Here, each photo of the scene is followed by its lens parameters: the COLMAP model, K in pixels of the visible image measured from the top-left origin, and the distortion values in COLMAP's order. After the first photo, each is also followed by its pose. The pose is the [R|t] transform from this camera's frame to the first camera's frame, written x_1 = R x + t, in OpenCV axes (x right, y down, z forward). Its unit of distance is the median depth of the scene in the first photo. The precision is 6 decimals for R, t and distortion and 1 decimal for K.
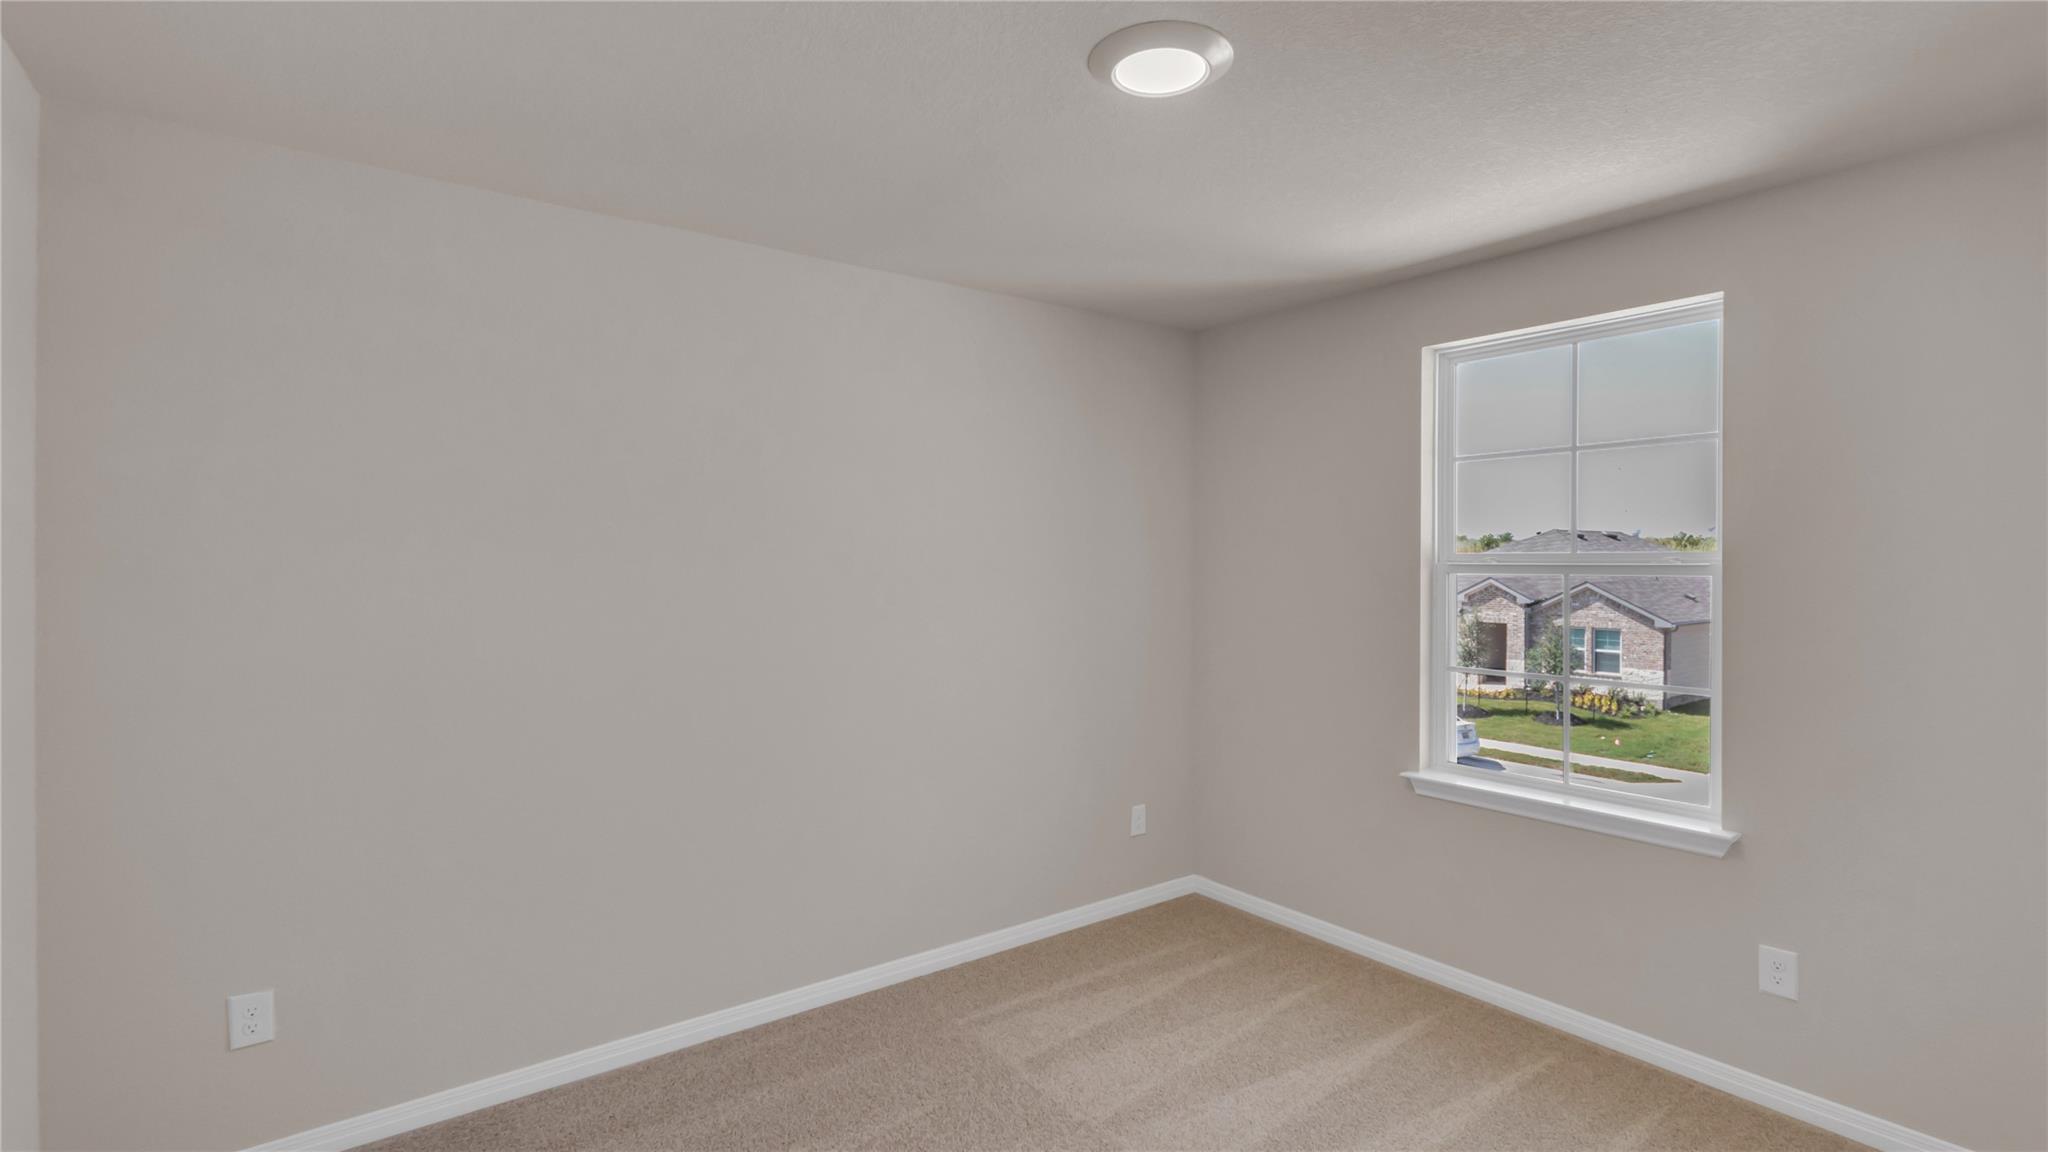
lens RADIAL K [[937.2, 0, 1040.0], [0, 937.2, 570.5], [0, 0, 1]] dist [0.038127, -0.026049]
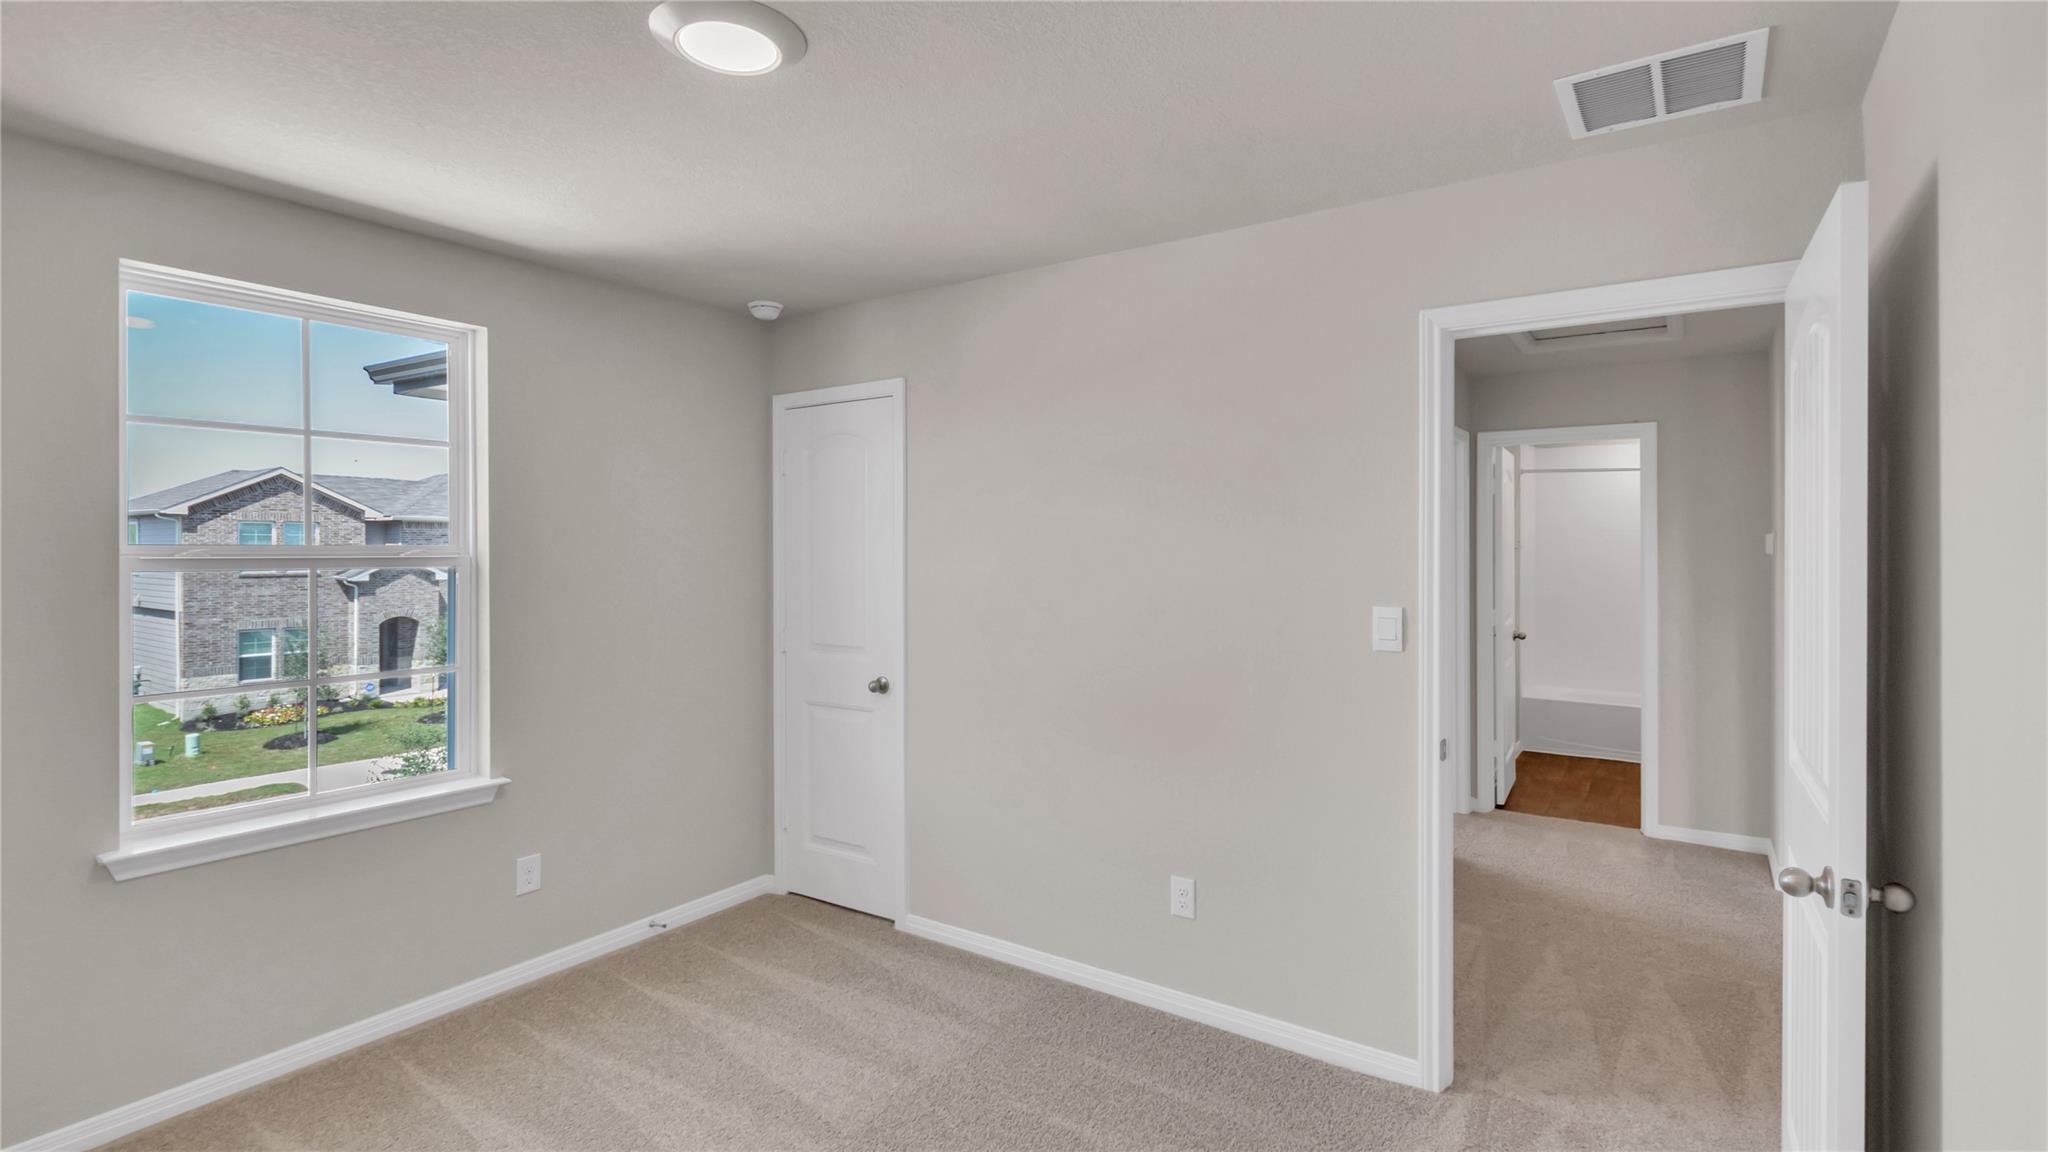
lens RADIAL K [[937.2, 0, 1040.0], [0, 937.2, 570.5], [0, 0, 1]] dist [0.038127, -0.026049]
pose [[-0.312288, -0.002101, 0.949985, -0.542799], [0.026476, 0.999590, 0.010914, 0.015465], [-0.949619, 0.028560, -0.312104, 0.614431]]
